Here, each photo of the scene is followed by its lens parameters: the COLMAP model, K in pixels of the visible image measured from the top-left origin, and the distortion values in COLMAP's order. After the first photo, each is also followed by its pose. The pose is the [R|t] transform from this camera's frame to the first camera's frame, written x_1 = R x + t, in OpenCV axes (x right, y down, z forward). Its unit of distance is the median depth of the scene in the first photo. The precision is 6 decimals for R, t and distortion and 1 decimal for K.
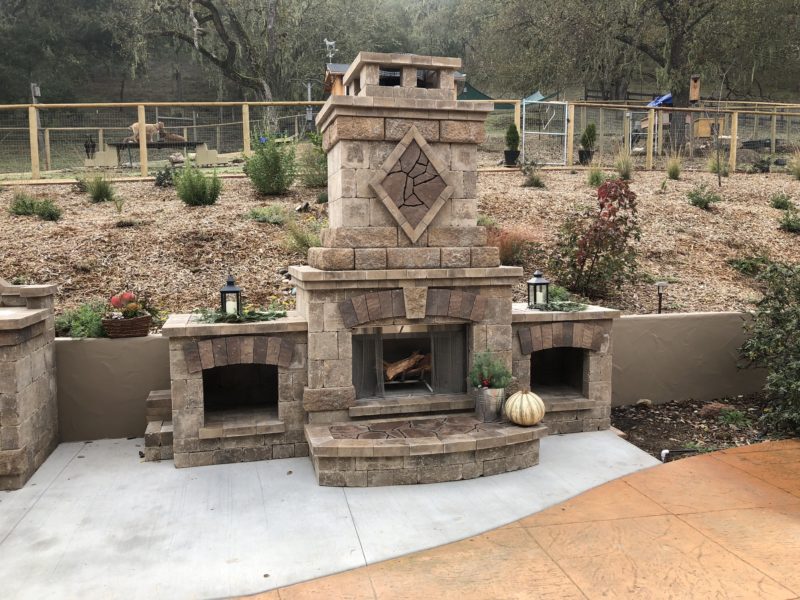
lens RADIAL K [[647.9, 0, 403.2], [0, 647.9, 293.7], [0, 0, 1]] dist [0.045467, -0.034851]
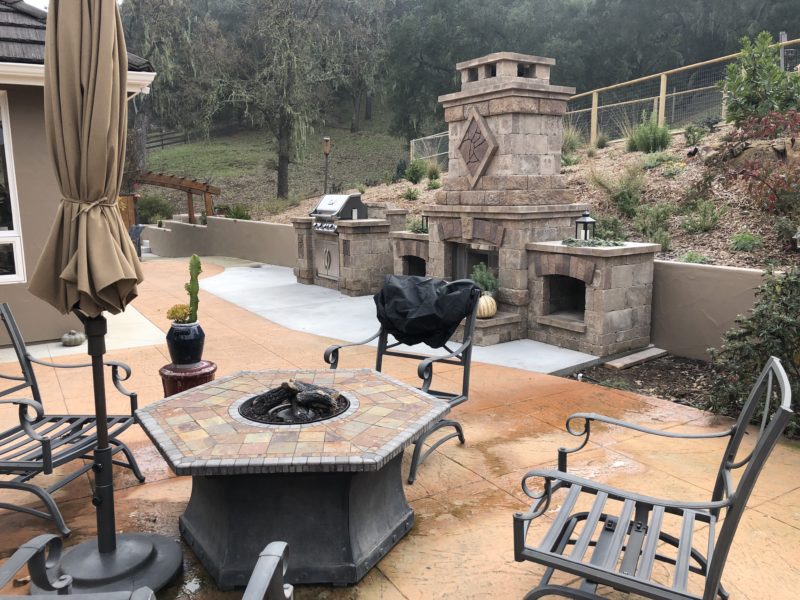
lens RADIAL K [[647.9, 0, 399.9], [0, 647.9, 300.1], [0, 0, 1]] dist [0.045467, -0.034851]
pose [[0.337061, 0.162200, -0.927406, 1.375194], [-0.069317, 0.986650, 0.147368, -0.031322], [0.938928, 0.014613, 0.343804, 0.329856]]
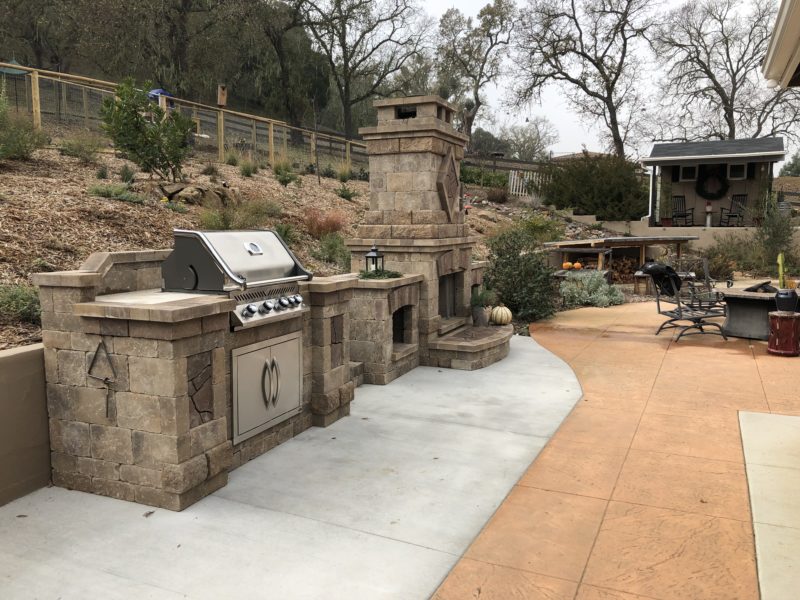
lens RADIAL K [[647.9, 0, 400.5], [0, 647.9, 299.0], [0, 0, 1]] dist [0.045467, -0.034851]
pose [[0.604291, -0.085937, 0.792116, -1.311993], [0.063080, 0.996206, 0.059956, 0.007207], [-0.794263, 0.013736, 0.607419, 0.137937]]
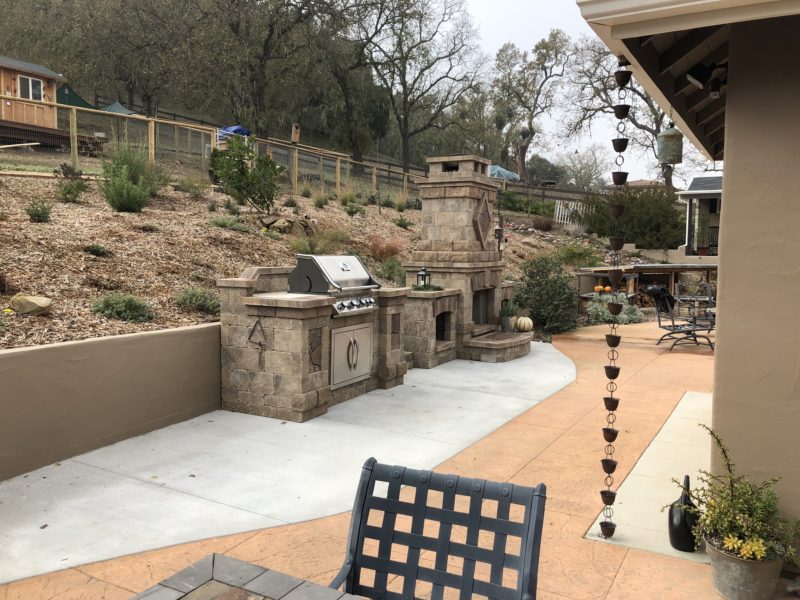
lens RADIAL K [[647.9, 0, 394.1], [0, 647.9, 295.1], [0, 0, 1]] dist [0.045467, -0.034851]
pose [[0.676021, -0.039037, 0.735847, -1.669242], [0.043124, 0.998980, 0.013379, 0.025588], [-0.735619, 0.022689, 0.677015, -0.172383]]
